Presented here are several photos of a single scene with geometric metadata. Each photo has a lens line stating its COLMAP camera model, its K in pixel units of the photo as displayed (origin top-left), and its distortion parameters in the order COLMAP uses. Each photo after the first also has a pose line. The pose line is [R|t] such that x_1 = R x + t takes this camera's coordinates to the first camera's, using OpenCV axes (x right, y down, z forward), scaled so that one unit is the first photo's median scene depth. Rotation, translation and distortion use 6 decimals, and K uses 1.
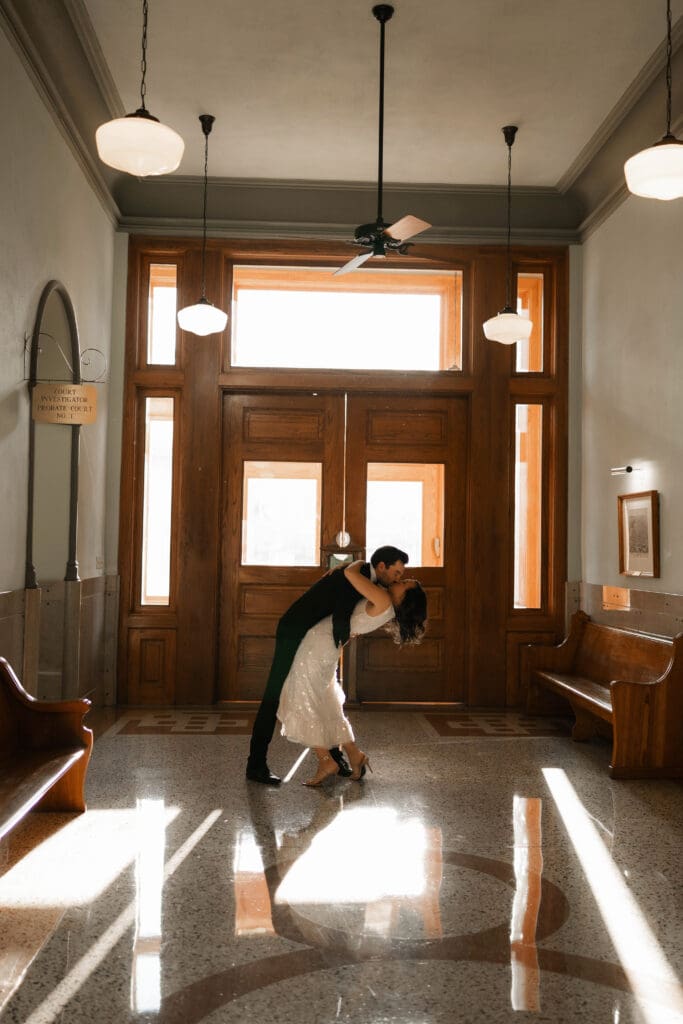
lens RADIAL K [[1050.3, 0, 342.1], [0, 1050.3, 499.8], [0, 0, 1]] dist [0.008696, -0.014367]
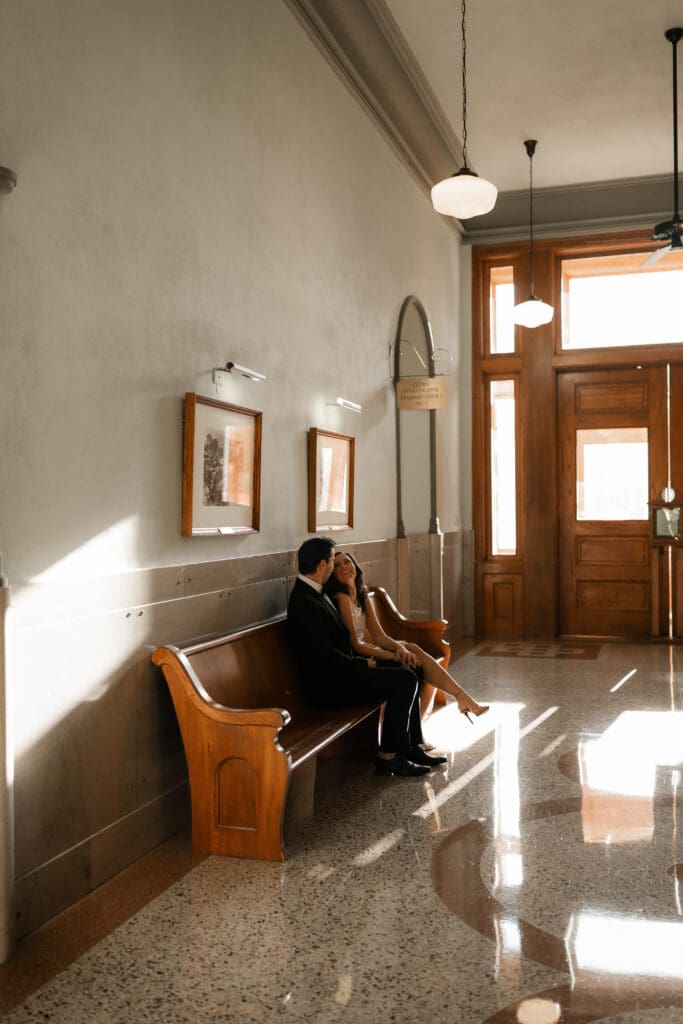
lens RADIAL K [[954.4, 0, 341.5], [0, 954.4, 512.0], [0, 0, 1]] dist [0.013183, -0.034498]
pose [[0.936029, -0.025523, -0.350996, 0.032382], [0.041227, 0.998452, 0.037340, 0.003239], [0.349500, -0.049421, 0.935632, -0.084309]]
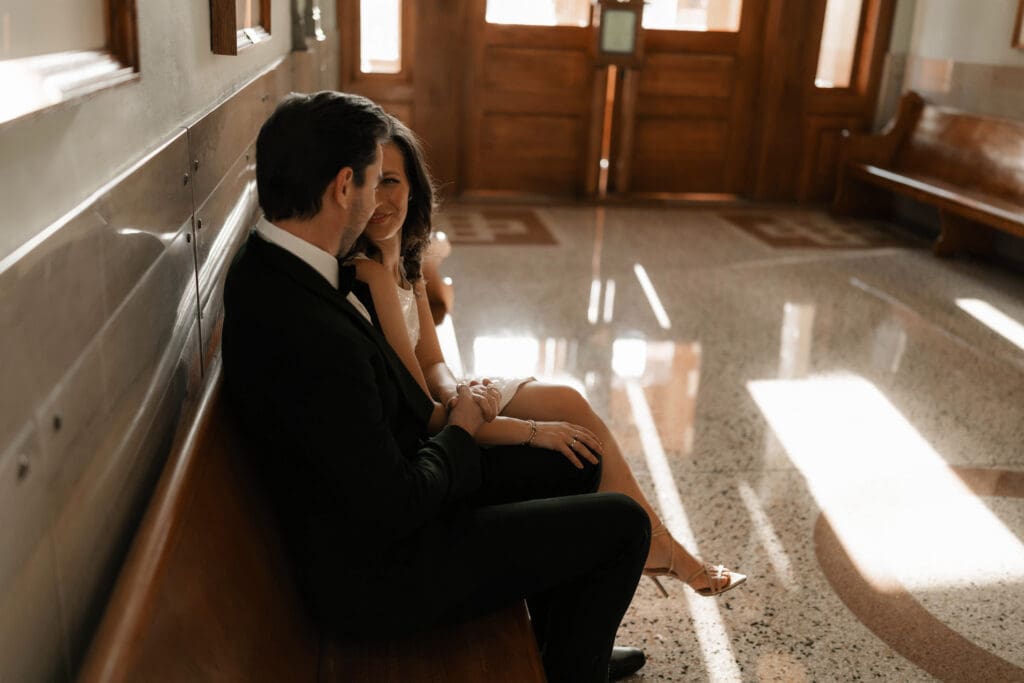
lens RADIAL K [[954.4, 0, 512.0], [0, 954.4, 341.5], [0, 0, 1]] dist [0.013183, -0.034498]
pose [[0.996653, 0.002651, 0.081703, -0.144957], [-0.033054, 0.927191, 0.373128, 0.016282], [-0.074765, -0.374579, 0.924176, 0.244365]]
